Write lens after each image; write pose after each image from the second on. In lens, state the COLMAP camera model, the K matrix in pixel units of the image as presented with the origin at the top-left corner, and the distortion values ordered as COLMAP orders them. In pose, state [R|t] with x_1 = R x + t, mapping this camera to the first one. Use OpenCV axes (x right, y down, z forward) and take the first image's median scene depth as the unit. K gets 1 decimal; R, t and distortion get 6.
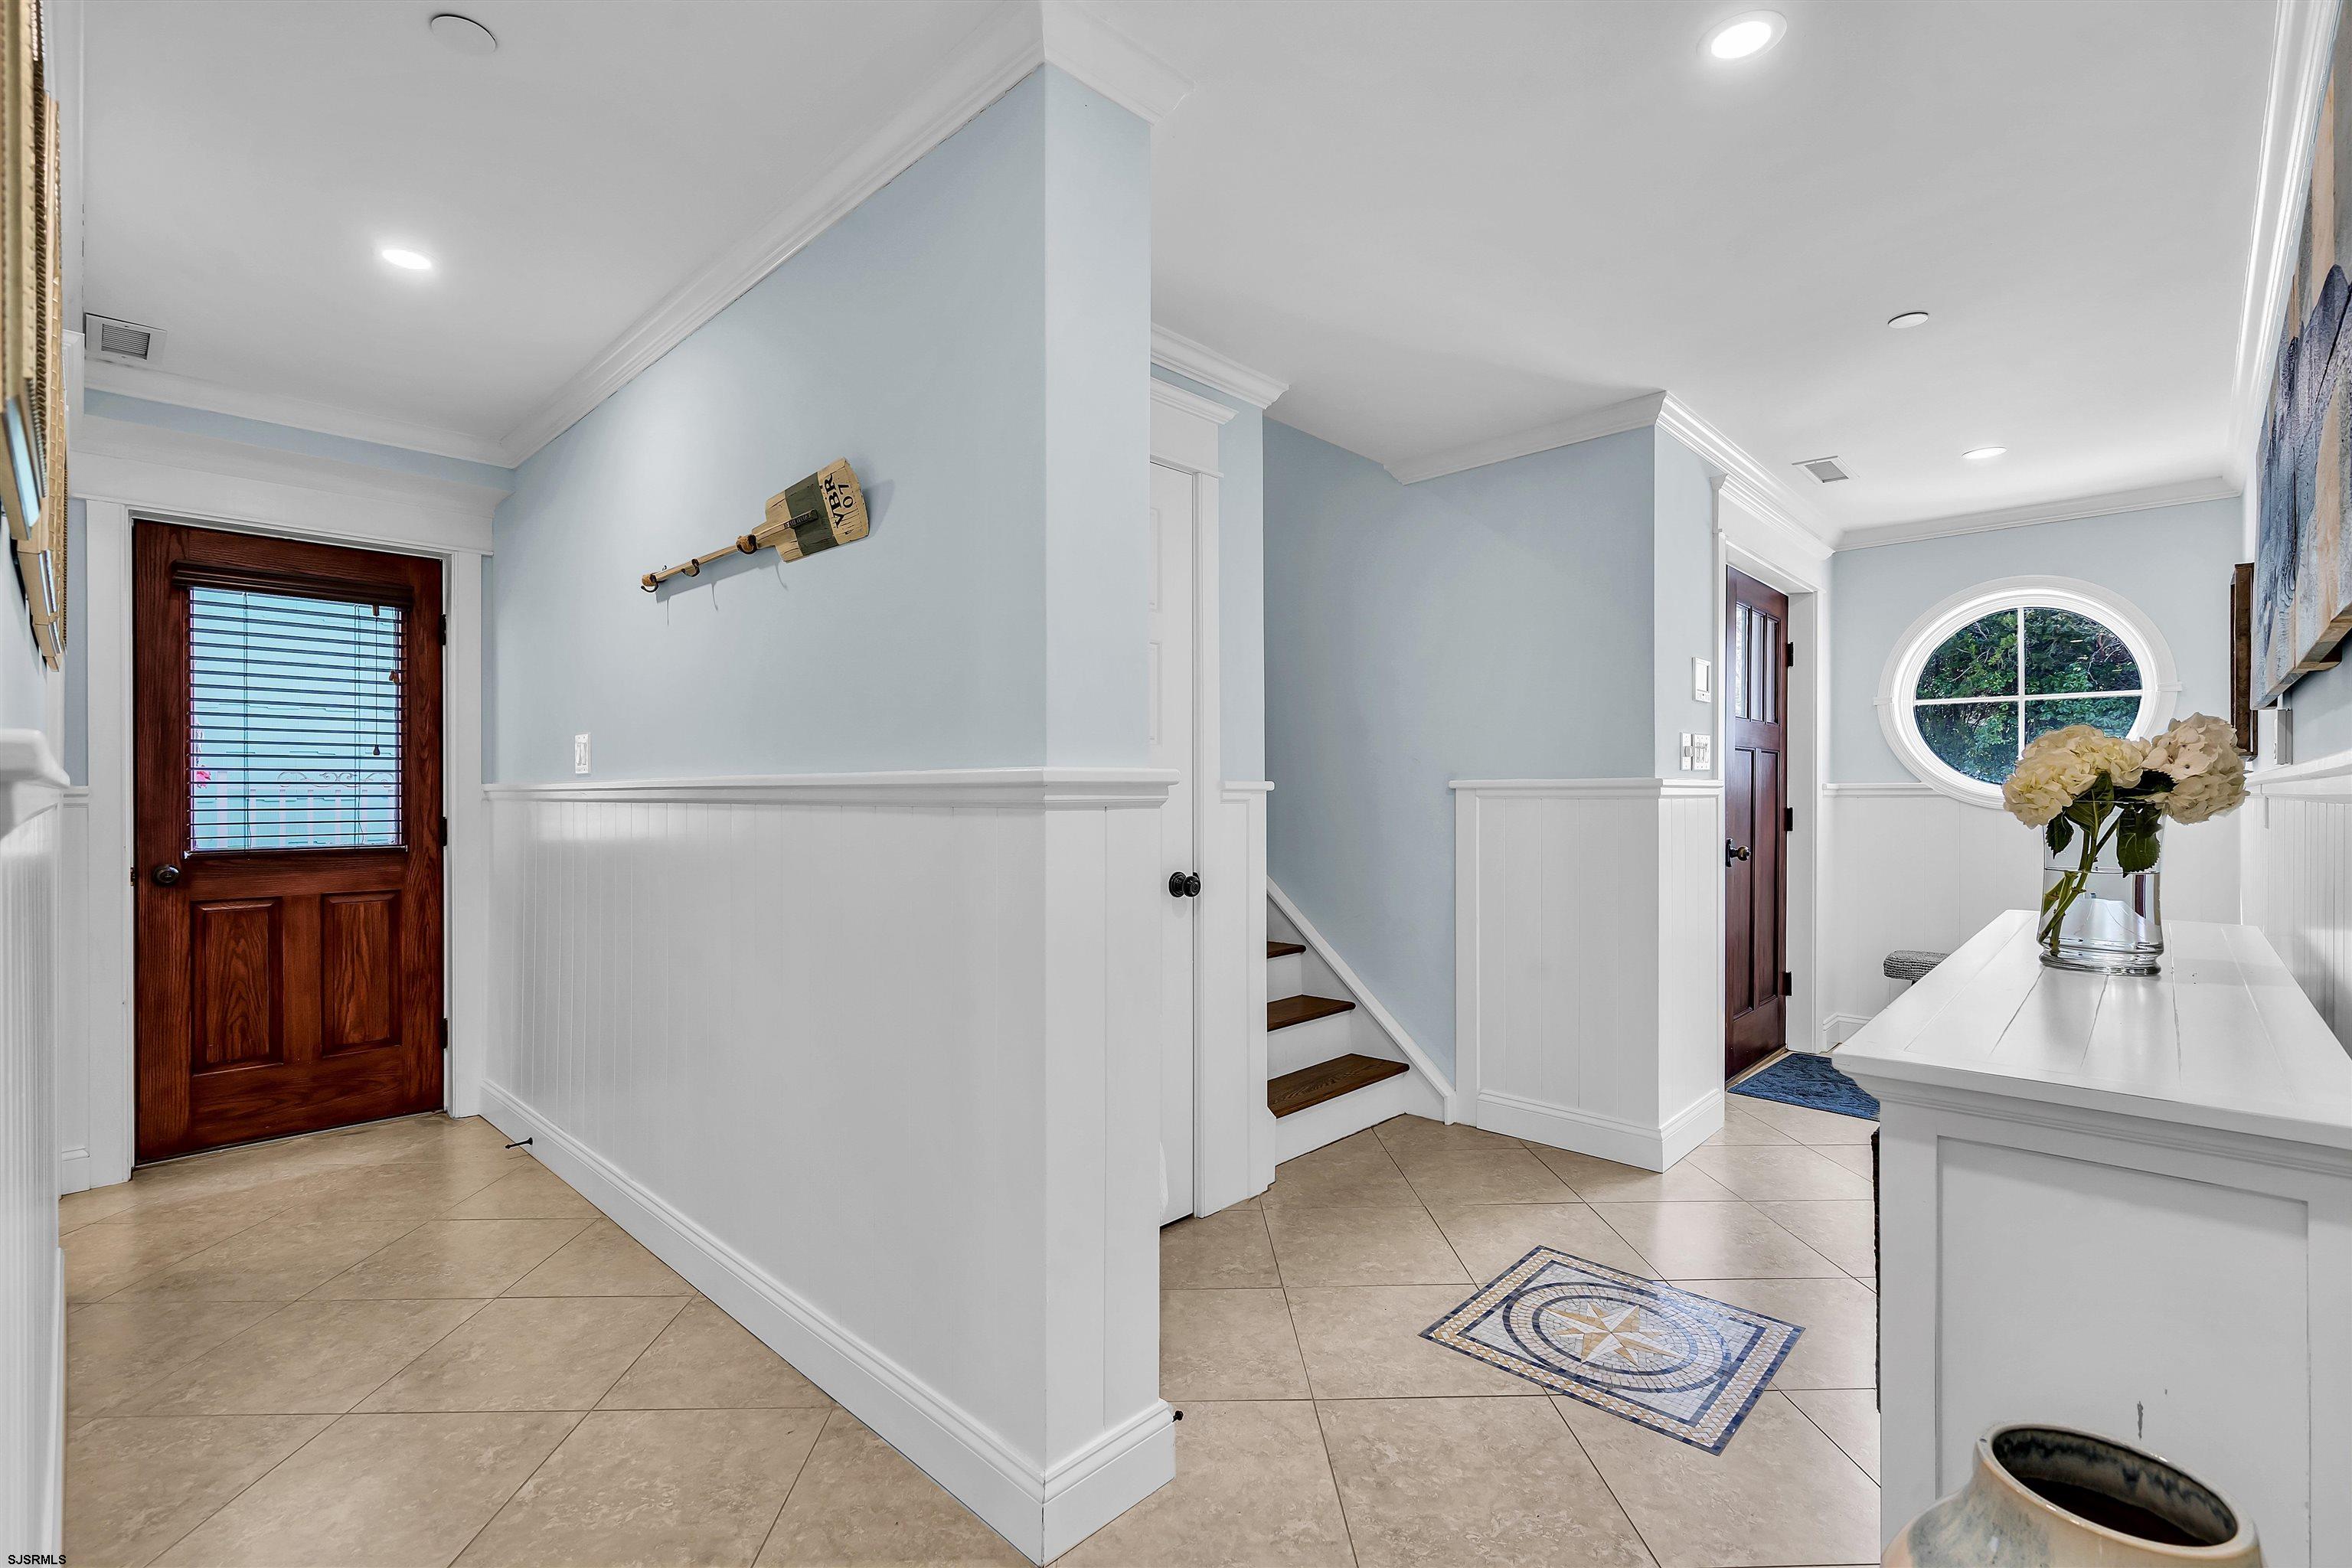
lens RADIAL K [[1062.9, 0, 1174.1], [0, 1062.9, 788.6], [0, 0, 1]] dist [-0.007148, 0.003266]
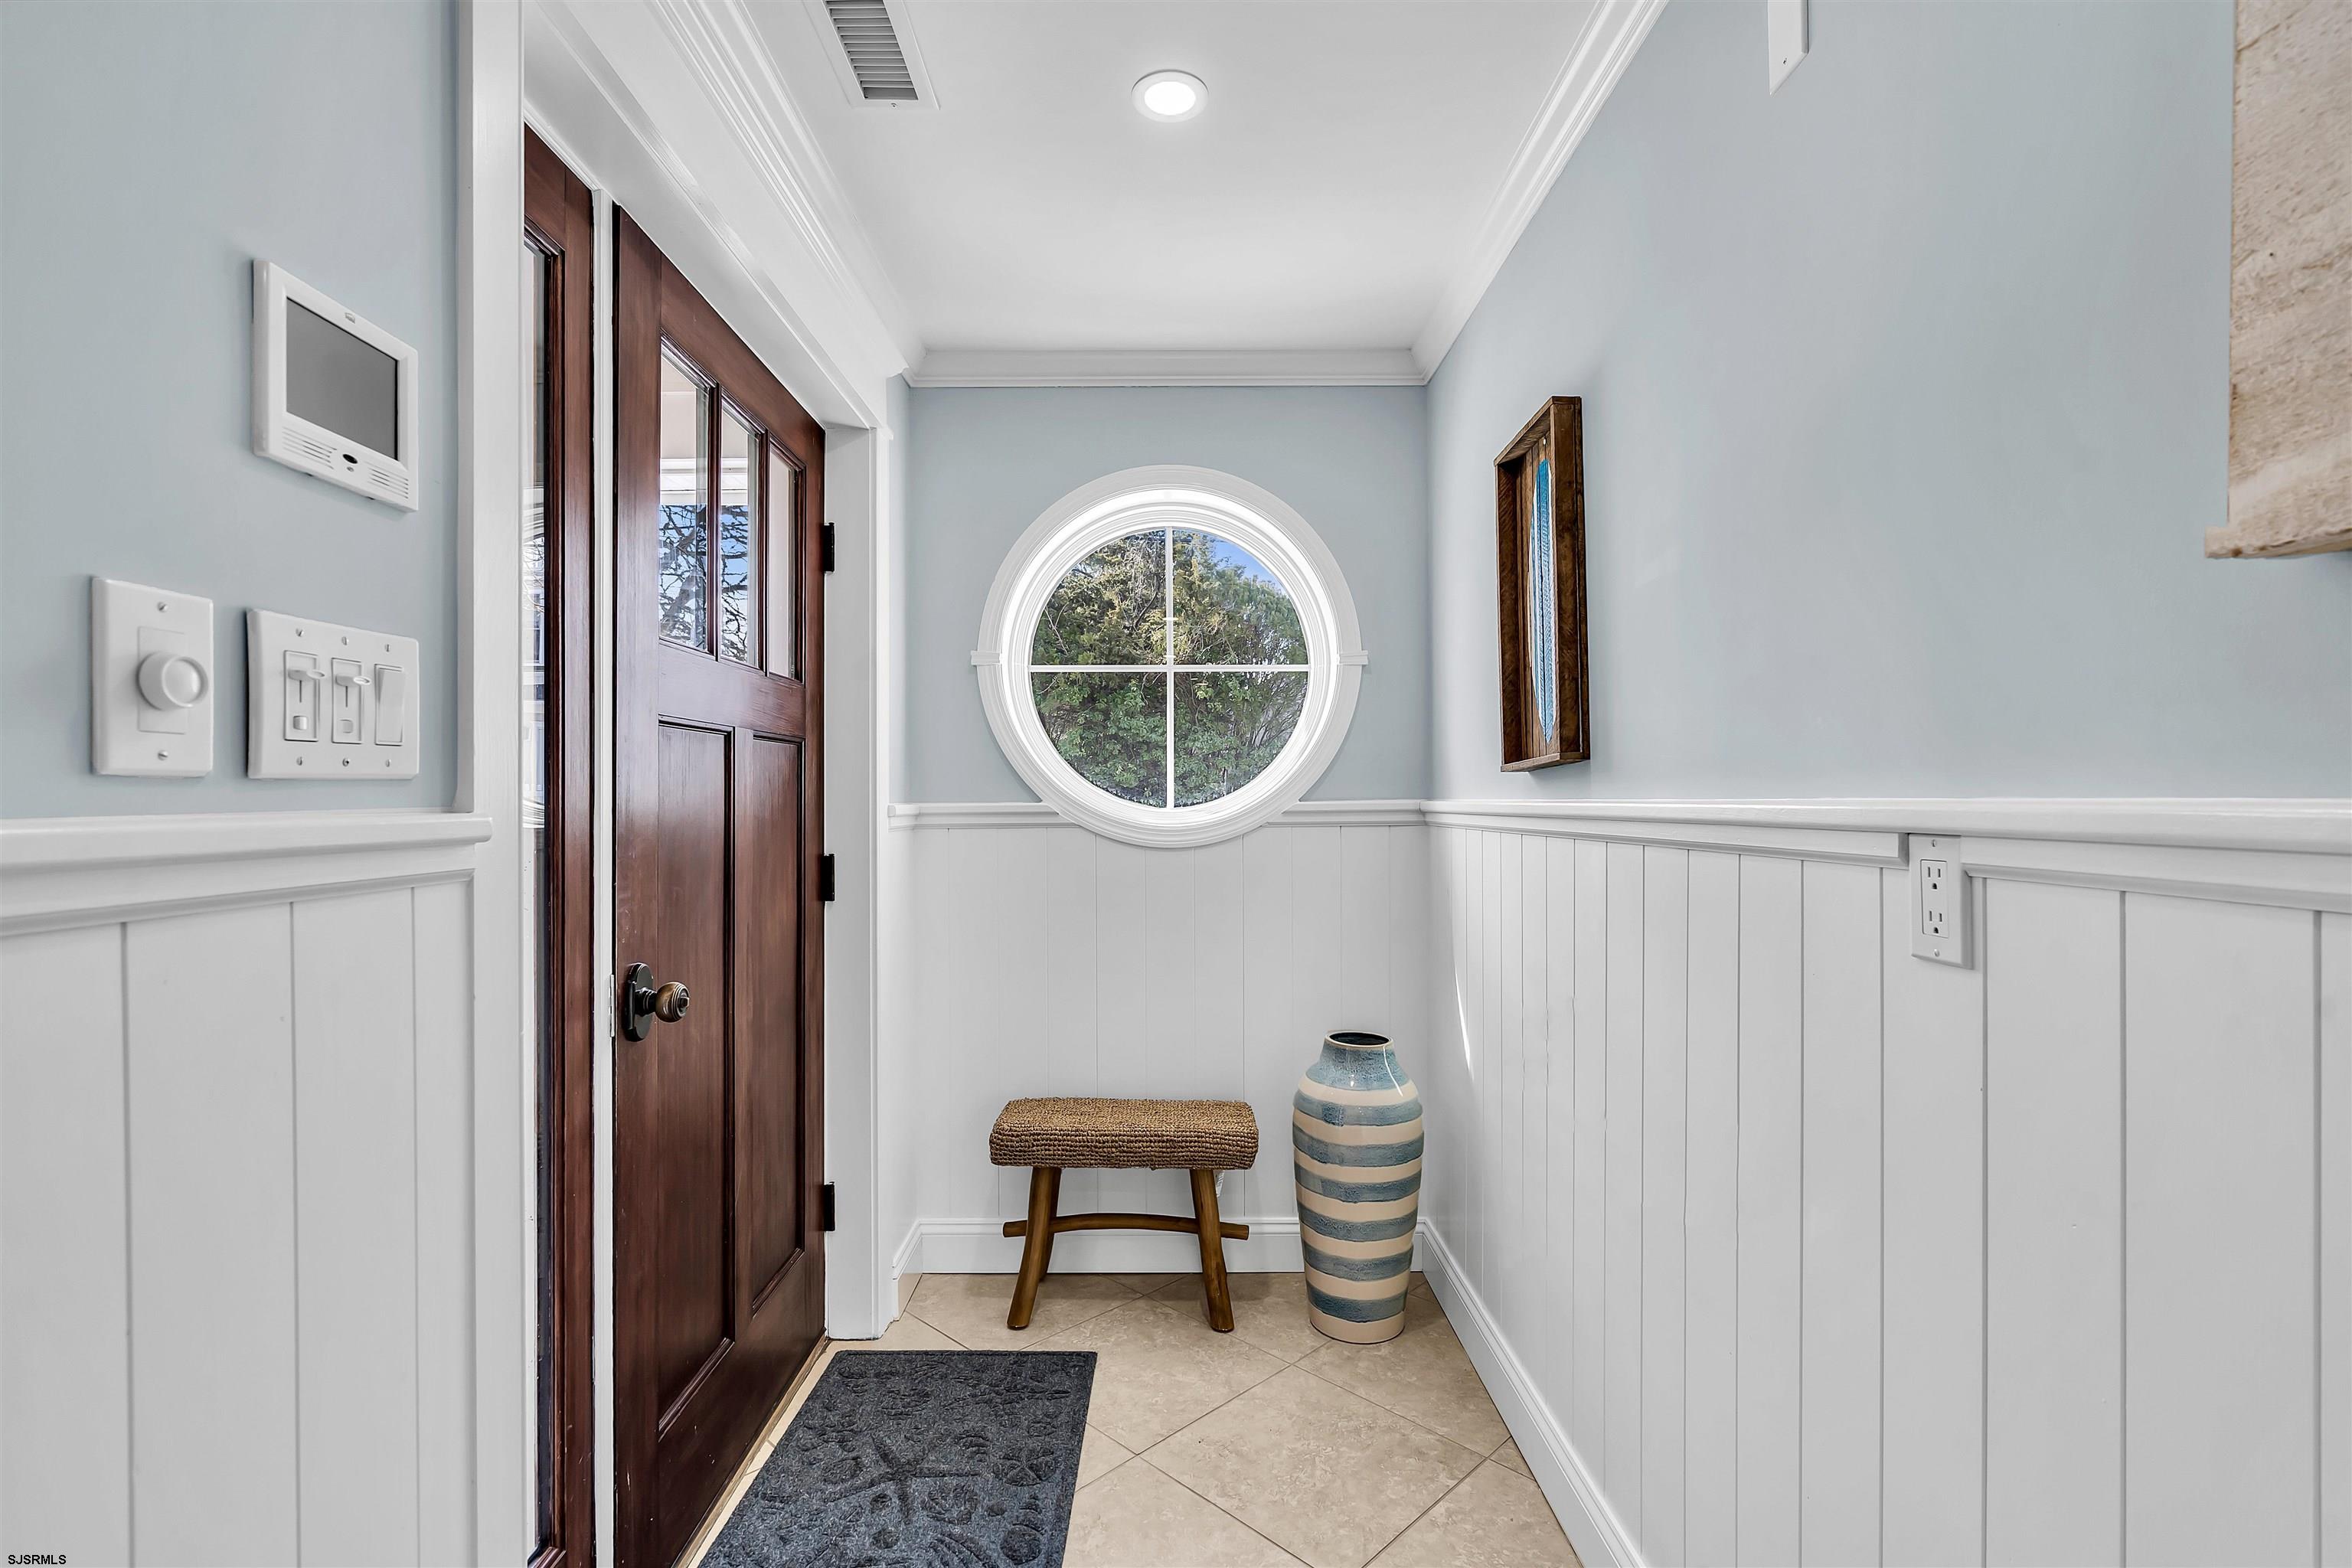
lens RADIAL K [[1062.9, 0, 1171.3], [0, 1062.9, 794.4], [0, 0, 1]] dist [-0.007148, 0.003266]
pose [[0.720382, -0.001429, 0.693576, 0.359882], [0.002693, 0.999996, -0.000737, -0.009803], [-0.693573, 0.002399, 0.720383, 0.543601]]
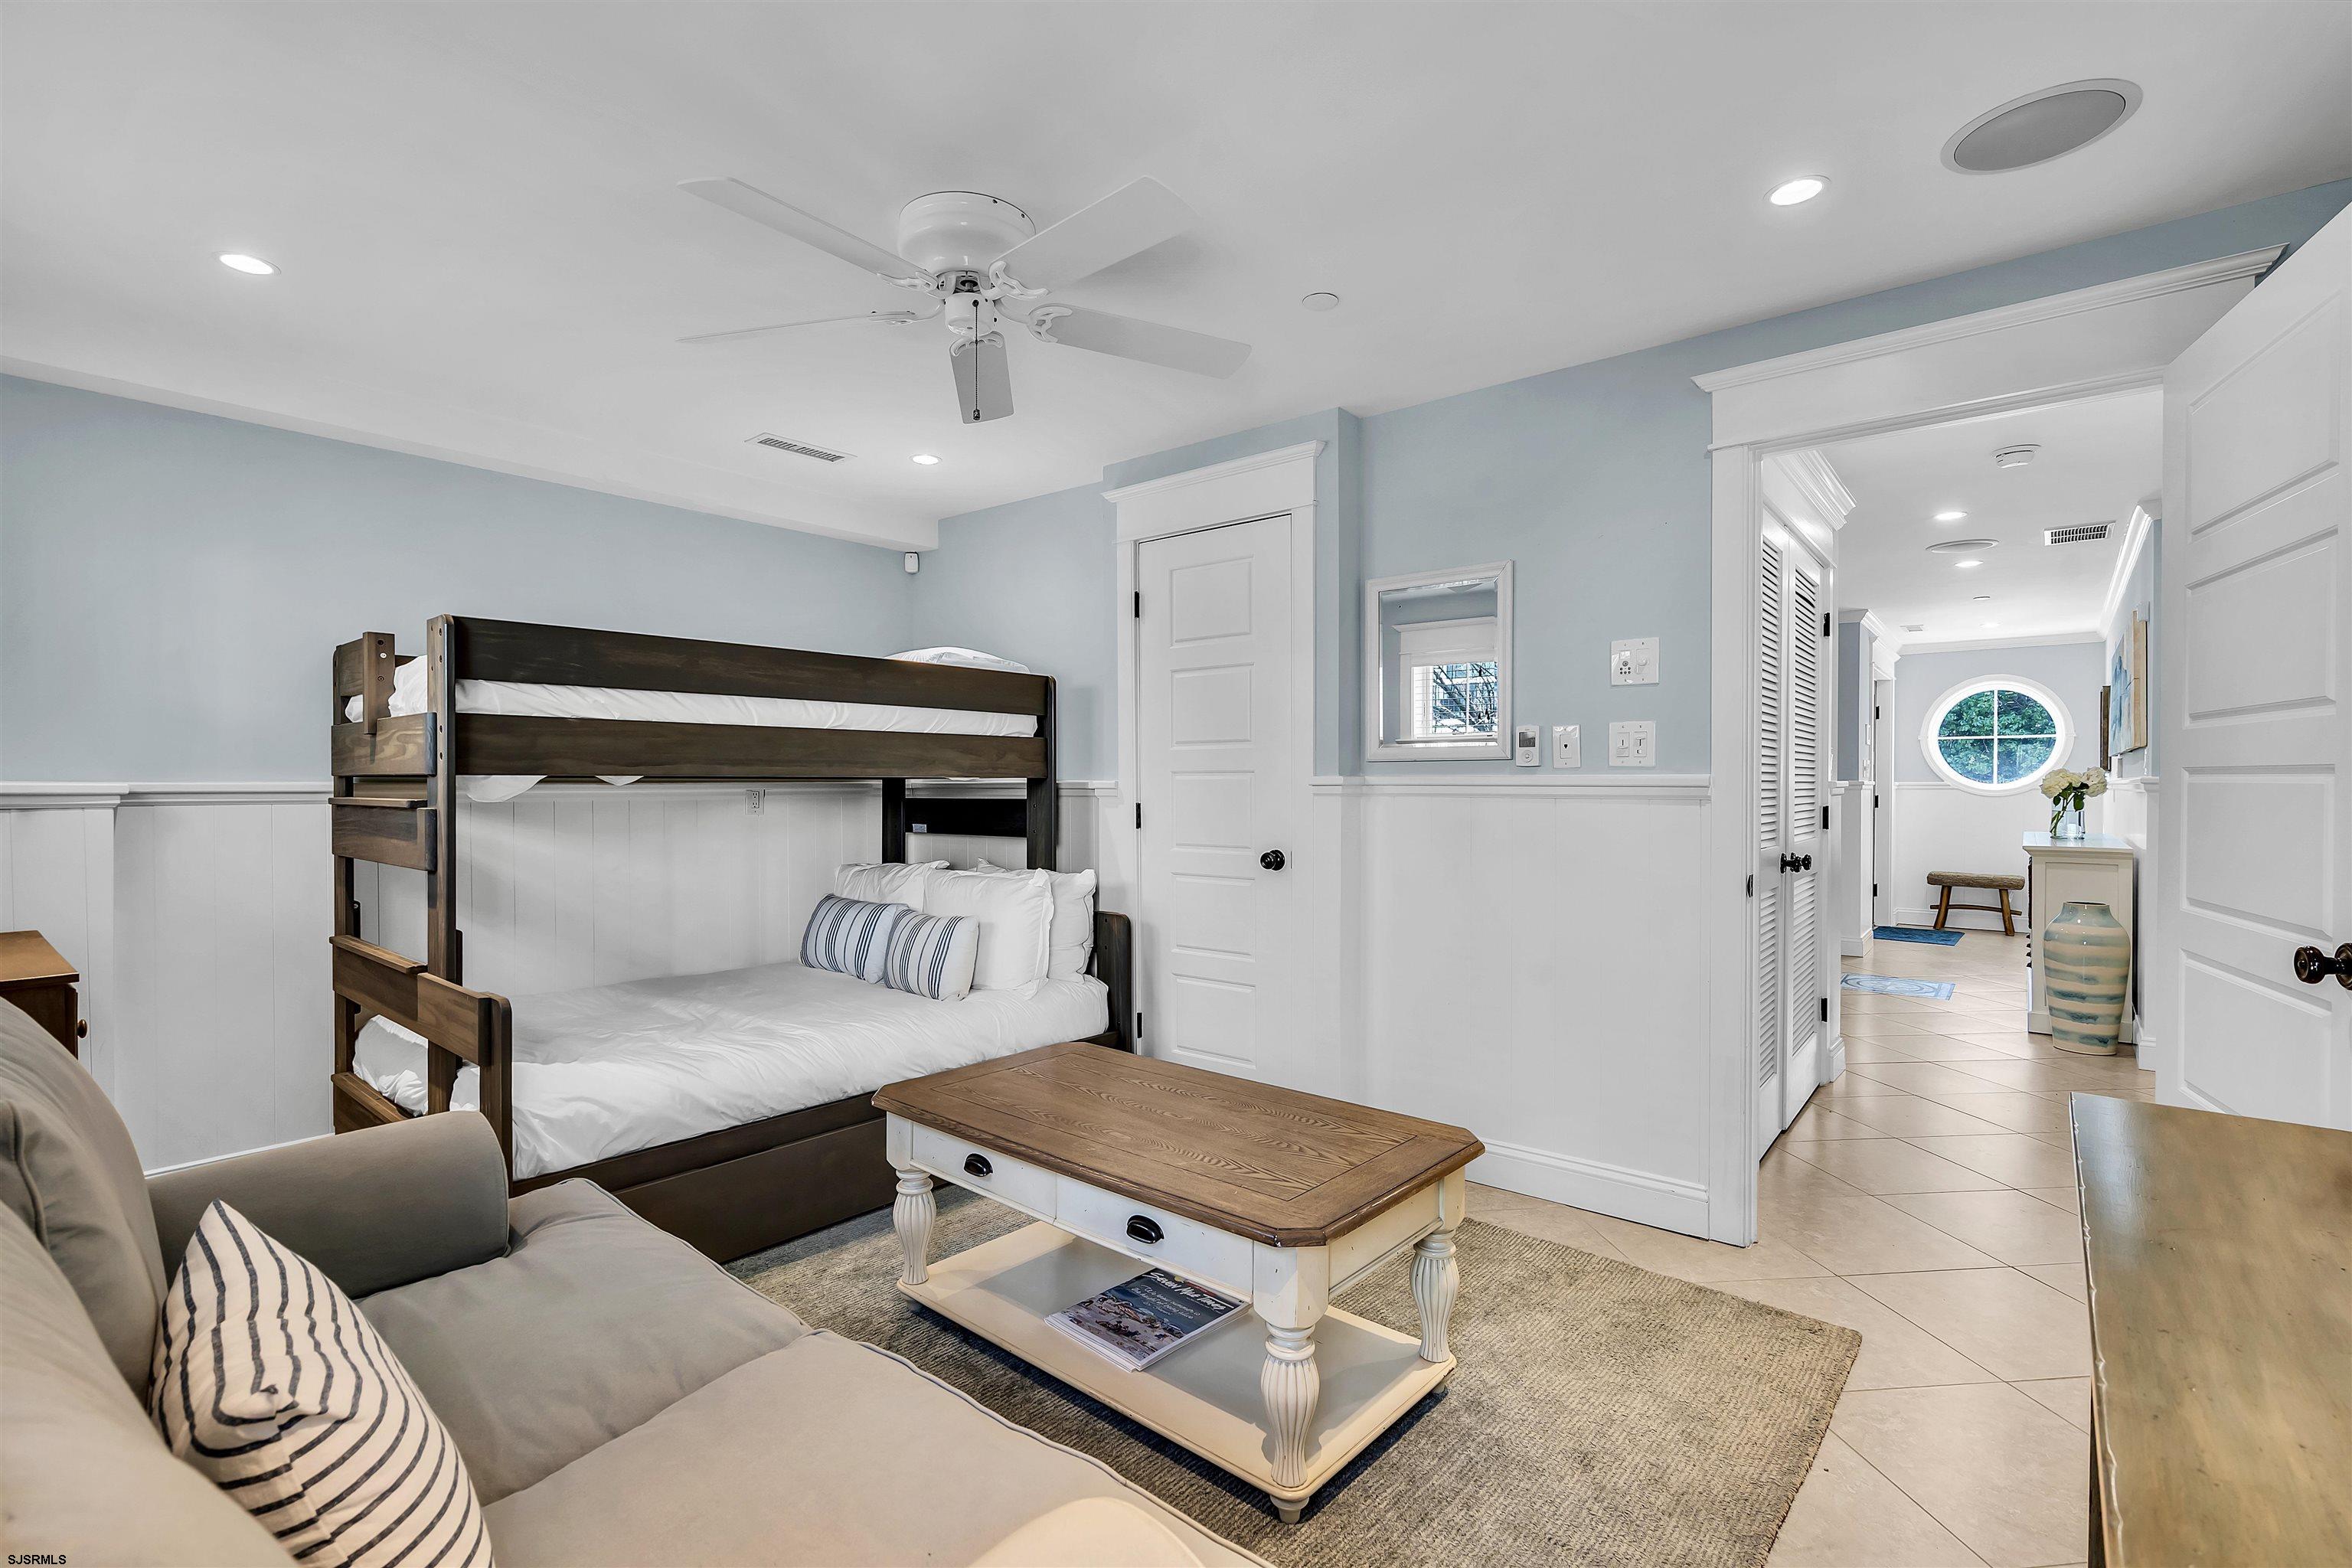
lens RADIAL K [[1062.9, 0, 1161.8], [0, 1062.9, 789.5], [0, 0, 1]] dist [-0.007148, 0.003266]
pose [[0.997784, 0.000634, 0.066538, -0.841968], [-0.001318, 0.999947, 0.010237, -0.008735], [-0.066528, -0.010302, 0.997731, -0.822036]]
